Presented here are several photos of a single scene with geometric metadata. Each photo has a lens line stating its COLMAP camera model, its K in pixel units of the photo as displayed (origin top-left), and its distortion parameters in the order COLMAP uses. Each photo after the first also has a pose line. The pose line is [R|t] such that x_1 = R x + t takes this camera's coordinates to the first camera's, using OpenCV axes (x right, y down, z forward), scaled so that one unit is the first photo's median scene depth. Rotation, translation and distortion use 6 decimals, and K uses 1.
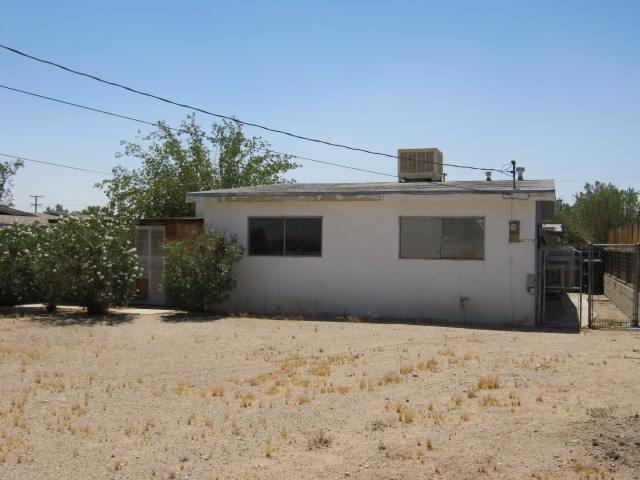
lens RADIAL K [[714.6, 0, 319.5], [0, 714.6, 241.1], [0, 0, 1]] dist [-0.088852, 0.000000]
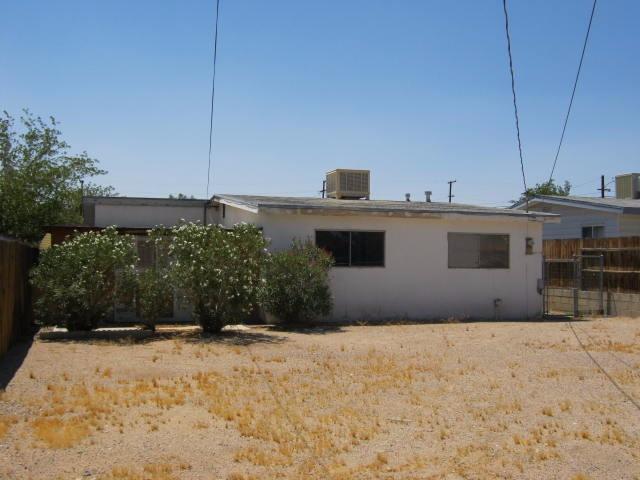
lens RADIAL K [[714.6, 0, 319.2], [0, 714.6, 240.1], [0, 0, 1]] dist [-0.088852, 0.000000]
pose [[0.813026, 0.011414, 0.582116, -0.737779], [-0.003518, 0.999886, -0.014692, -0.003770], [-0.582217, 0.009897, 0.812973, 0.167854]]
